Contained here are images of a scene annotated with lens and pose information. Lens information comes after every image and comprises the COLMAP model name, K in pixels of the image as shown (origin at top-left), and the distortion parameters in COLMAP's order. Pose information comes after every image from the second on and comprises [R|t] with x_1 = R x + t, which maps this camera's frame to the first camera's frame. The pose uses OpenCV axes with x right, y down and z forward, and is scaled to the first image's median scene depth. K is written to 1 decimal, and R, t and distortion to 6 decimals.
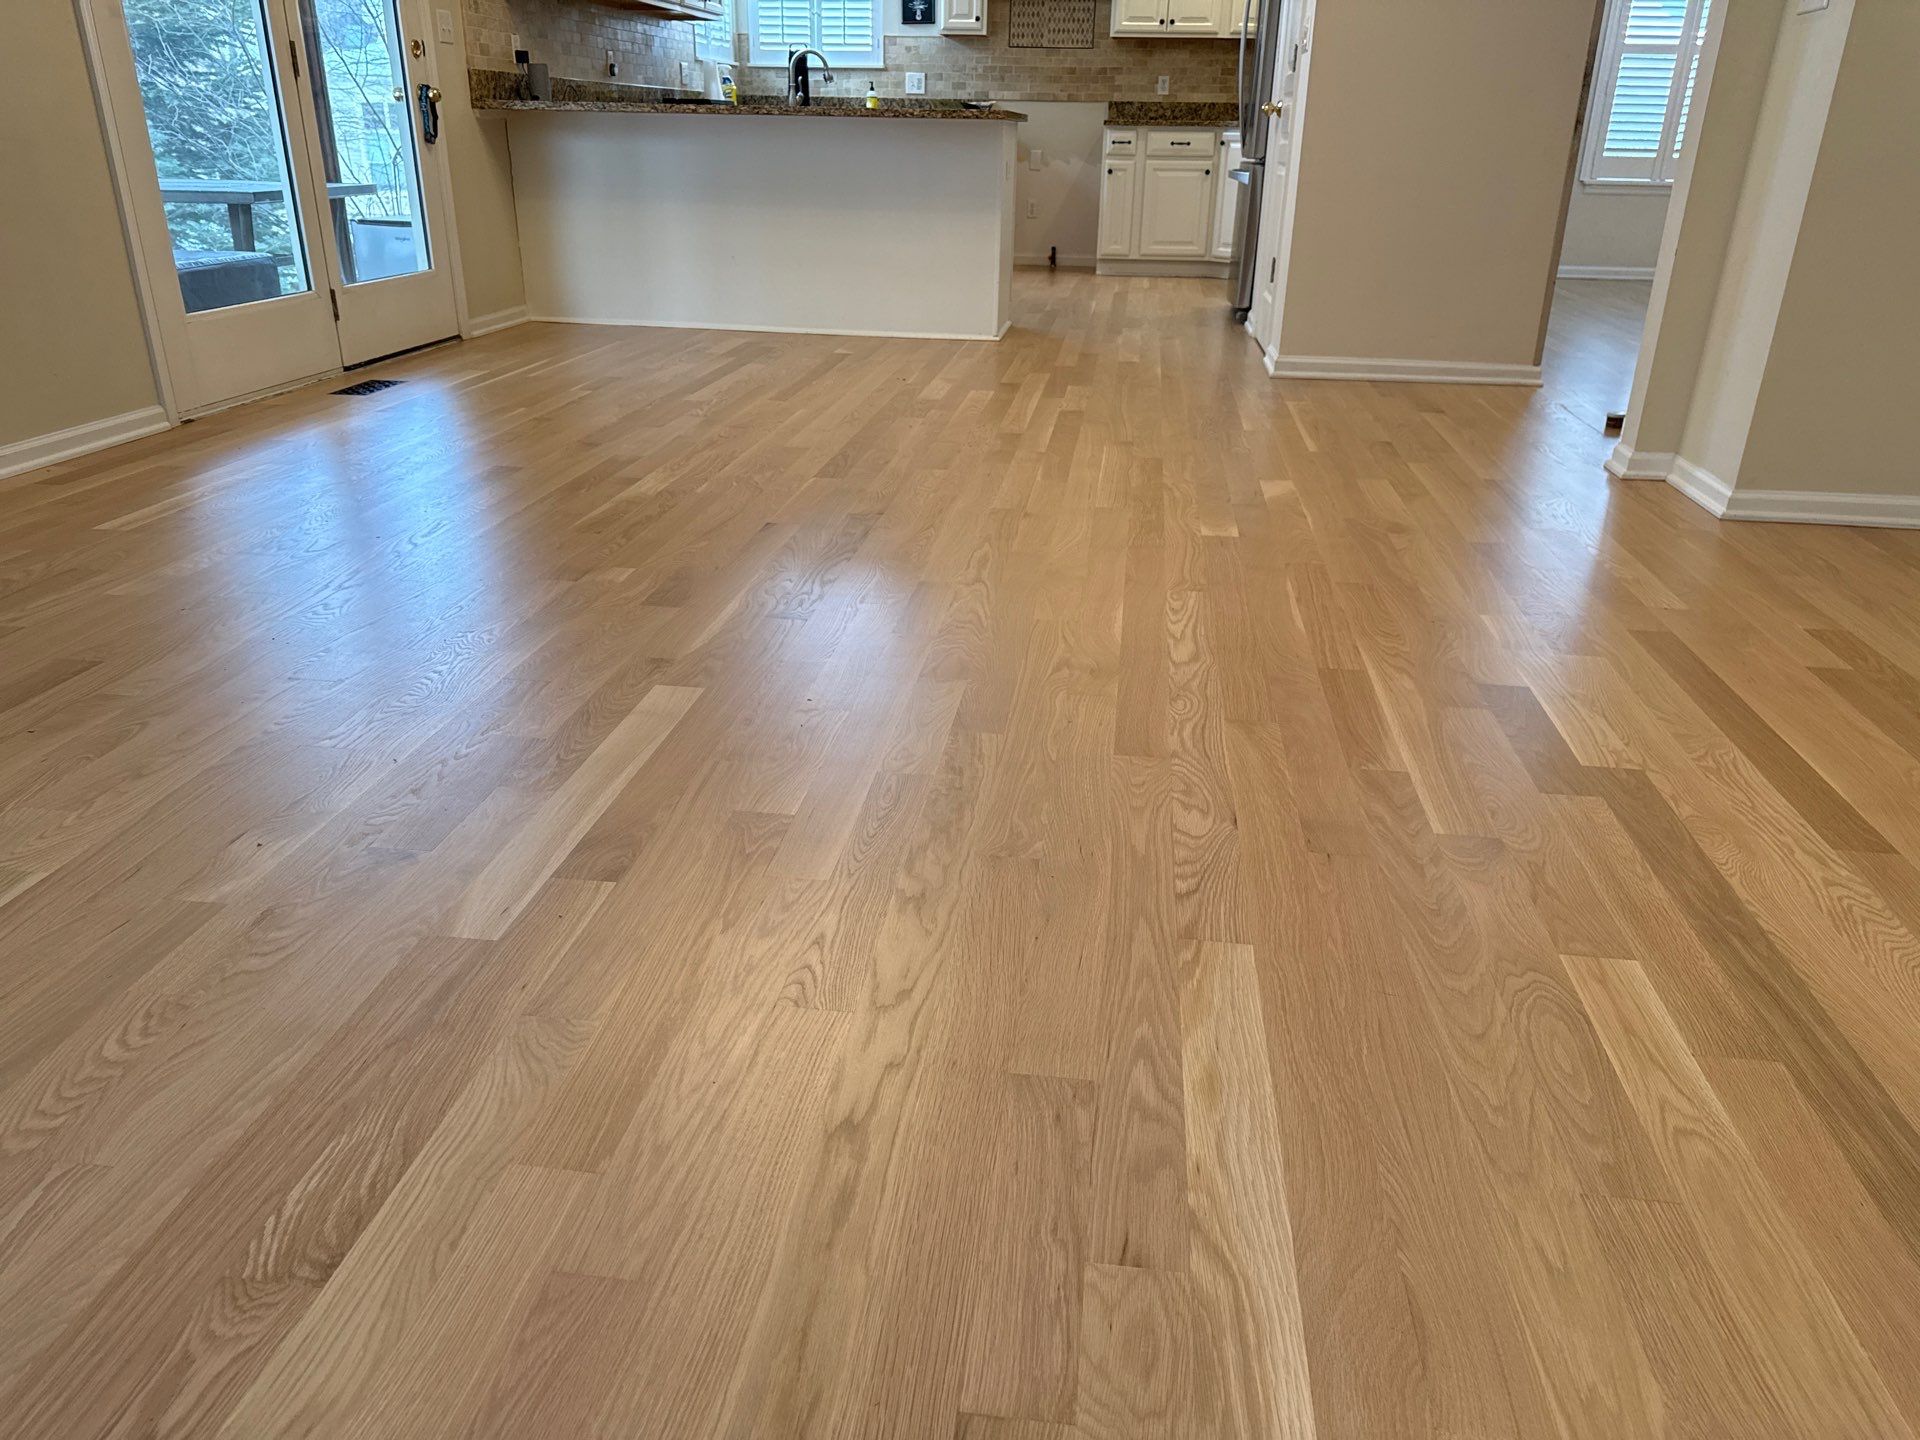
lens RADIAL K [[1367.2, 0, 950.1], [0, 1367.2, 732.4], [0, 0, 1]] dist [0.031791, -0.028050]
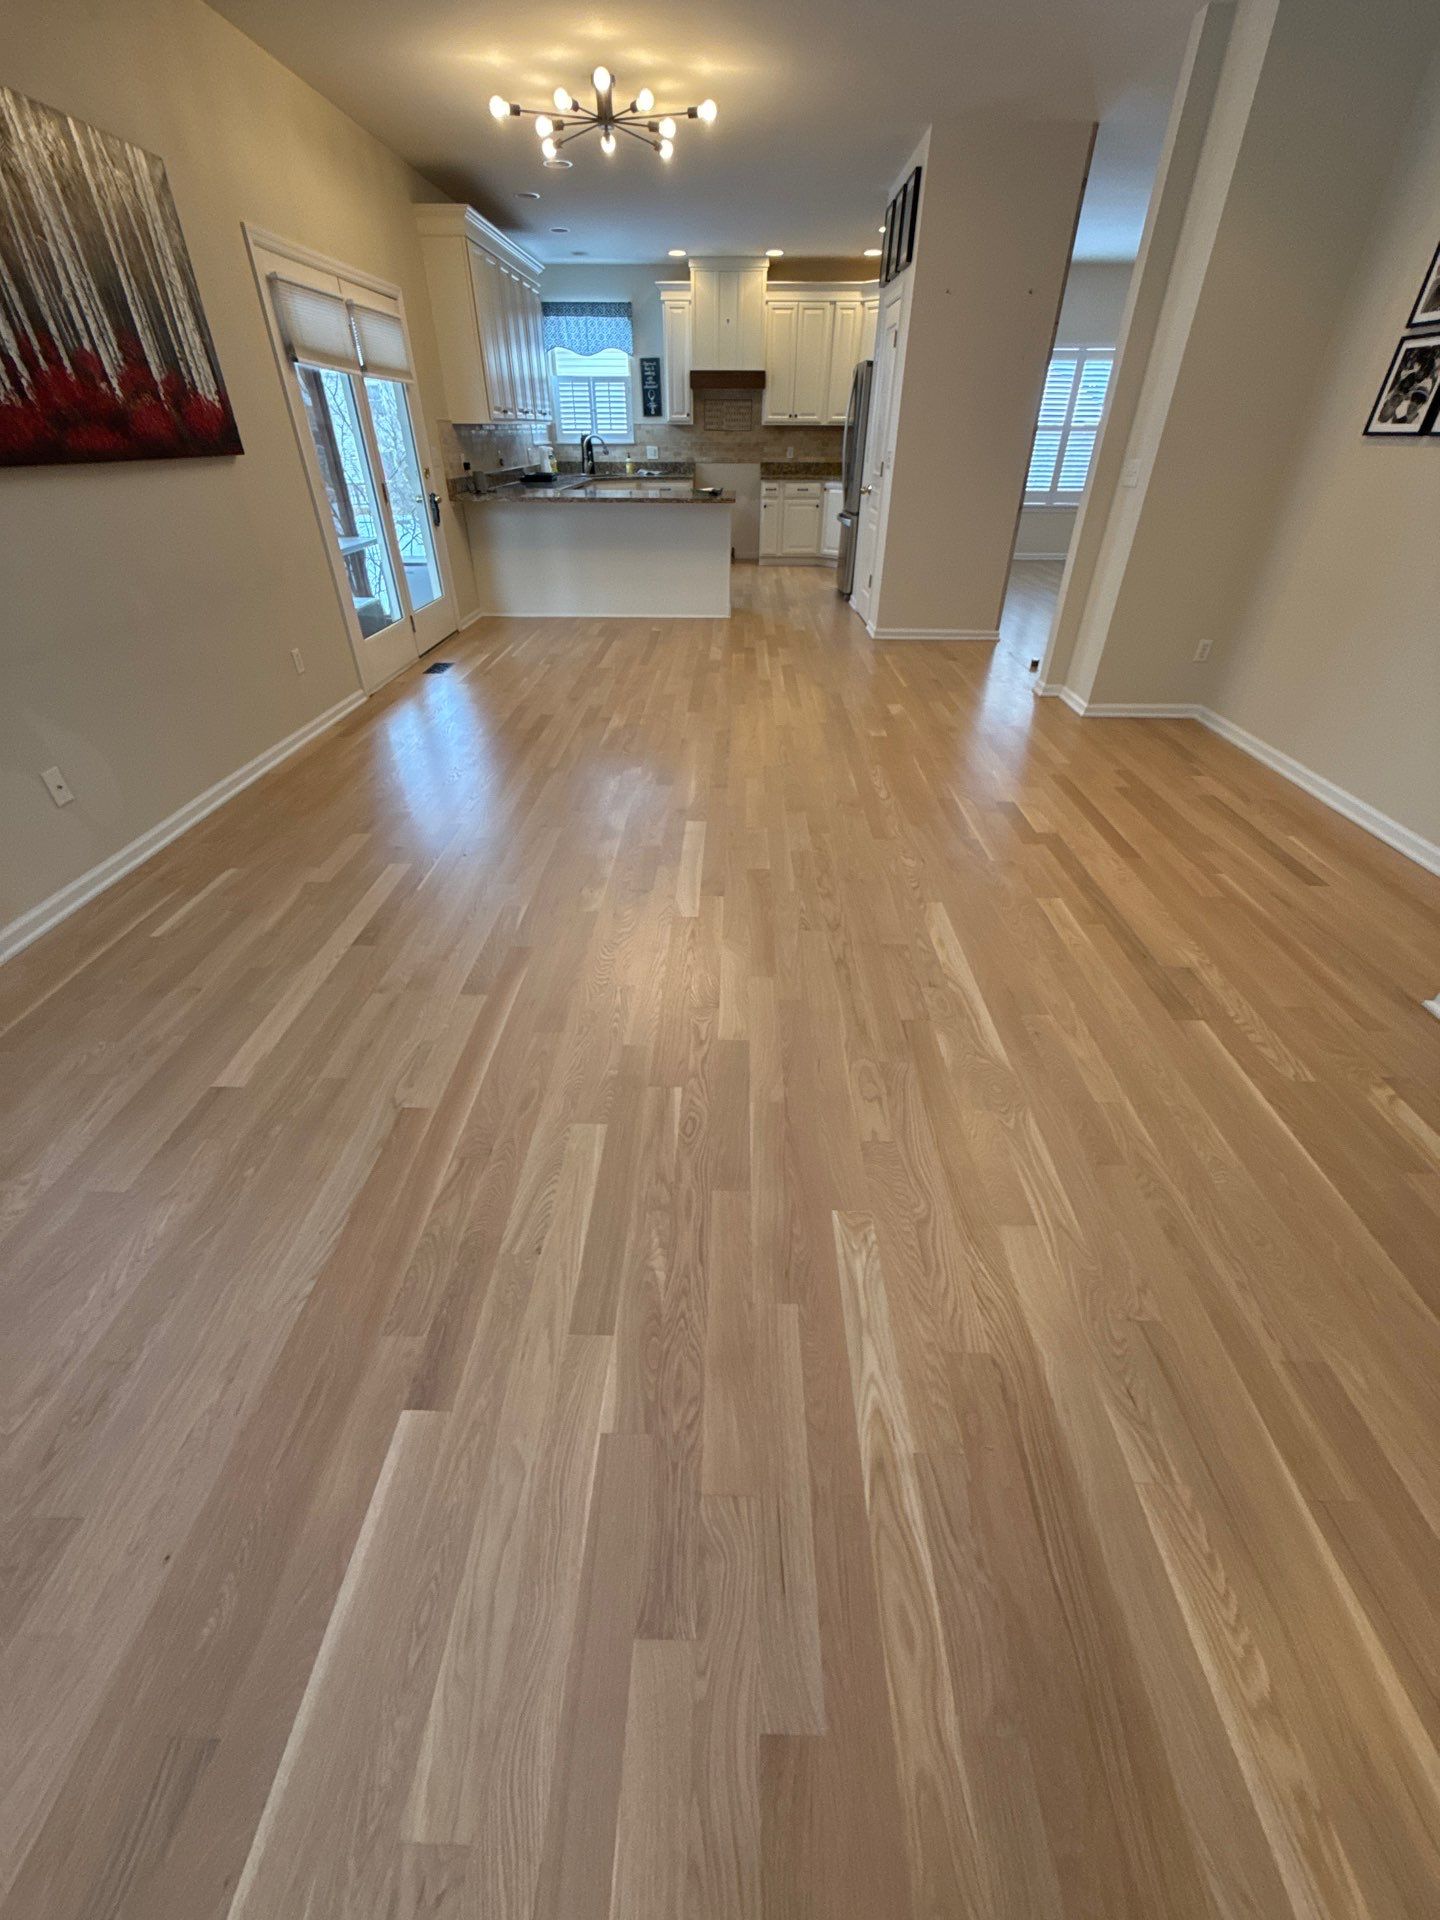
lens RADIAL K [[769.6, 0, 716.8], [0, 769.6, 963.8], [0, 0, 1]] dist [-0.003977, 0.000501]
pose [[0.993958, -0.073829, 0.081222, -0.167354], [0.056608, 0.978779, 0.196946, -0.029883], [-0.094039, -0.191158, 0.977044, -0.258155]]
